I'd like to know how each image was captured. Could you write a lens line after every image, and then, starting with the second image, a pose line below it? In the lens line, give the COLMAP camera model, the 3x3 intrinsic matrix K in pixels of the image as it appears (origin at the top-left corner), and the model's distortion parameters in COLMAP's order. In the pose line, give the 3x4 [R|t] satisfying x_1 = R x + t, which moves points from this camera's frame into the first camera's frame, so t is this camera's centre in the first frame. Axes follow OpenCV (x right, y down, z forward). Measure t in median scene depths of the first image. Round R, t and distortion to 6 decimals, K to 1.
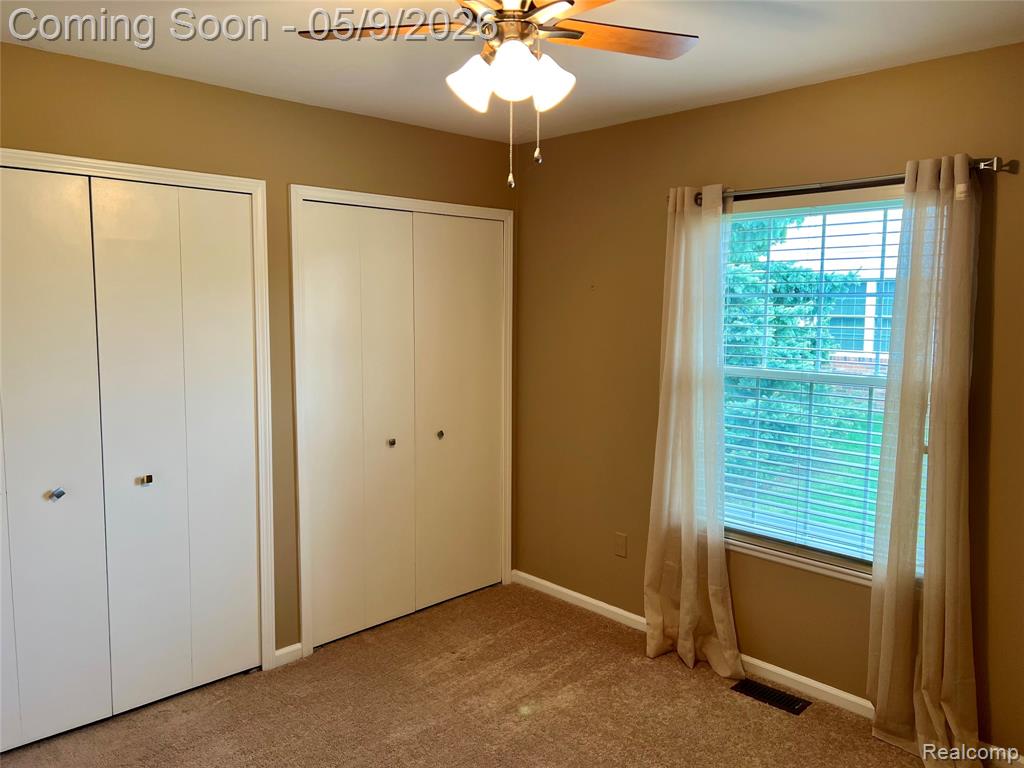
lens RADIAL K [[772.8, 0, 512.0], [0, 772.8, 384.0], [0, 0, 1]] dist [-0.039992, 0.001137]
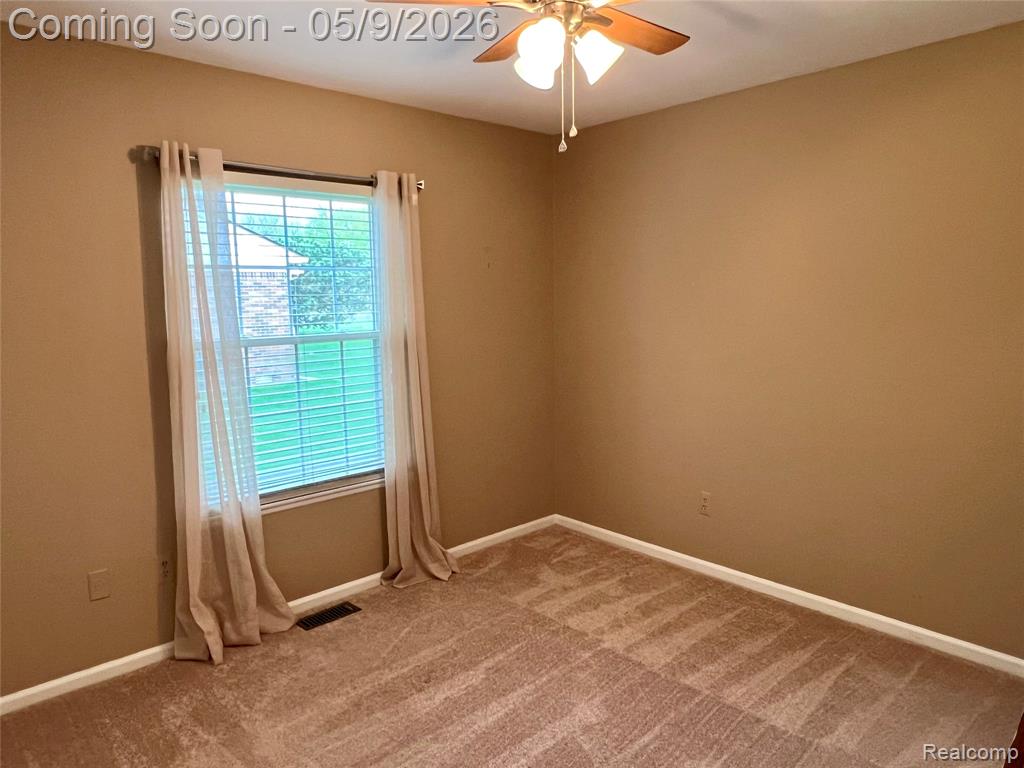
lens RADIAL K [[680.6, 0, 512.0], [0, 680.6, 384.0], [0, 0, 1]] dist [0.000162, -0.000333]
pose [[0.009922, -0.160257, 0.987025, -1.280915], [0.099153, 0.982367, 0.158504, -0.152638], [-0.995023, 0.096294, 0.025637, 1.357806]]
